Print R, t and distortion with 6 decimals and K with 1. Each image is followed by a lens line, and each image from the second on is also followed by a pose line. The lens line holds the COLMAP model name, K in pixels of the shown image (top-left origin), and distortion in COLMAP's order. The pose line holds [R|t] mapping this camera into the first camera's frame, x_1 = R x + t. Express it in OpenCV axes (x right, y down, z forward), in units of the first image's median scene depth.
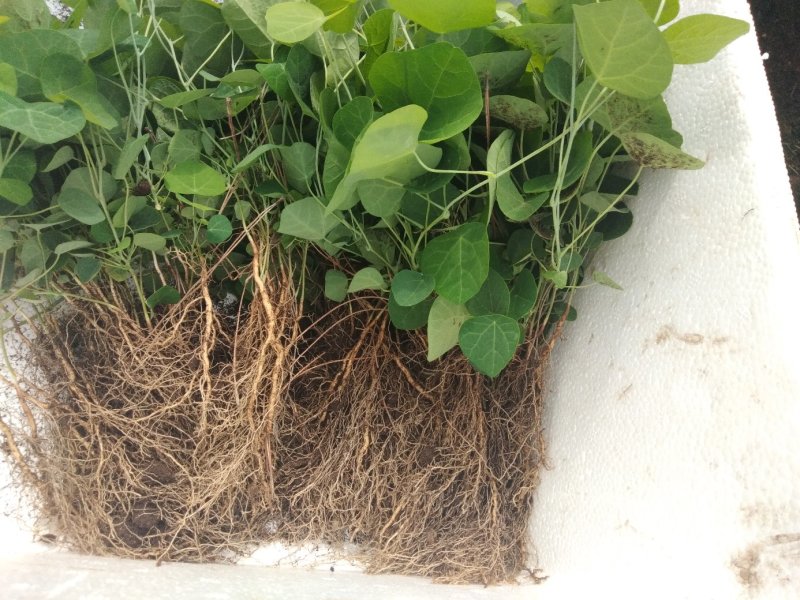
lens RADIAL K [[556.8, 0, 400.0], [0, 556.8, 300.0], [0, 0, 1]] dist [0.063528, -0.148289]
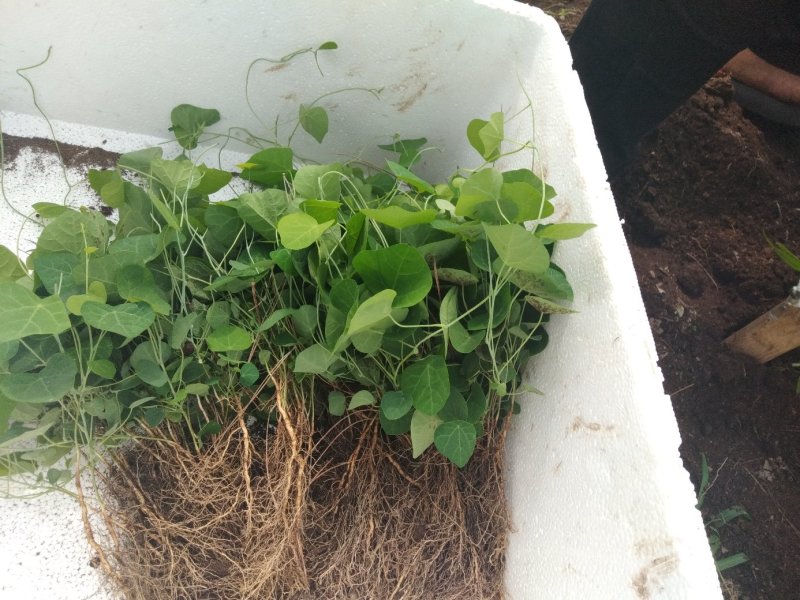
lens RADIAL K [[556.8, 0, 400.0], [0, 556.8, 300.0], [0, 0, 1]] dist [0.063528, -0.148289]
pose [[0.994136, -0.092828, 0.055458, -0.020990], [0.099154, 0.987187, -0.125023, -0.100057], [-0.043141, 0.129788, 0.990603, -0.371989]]
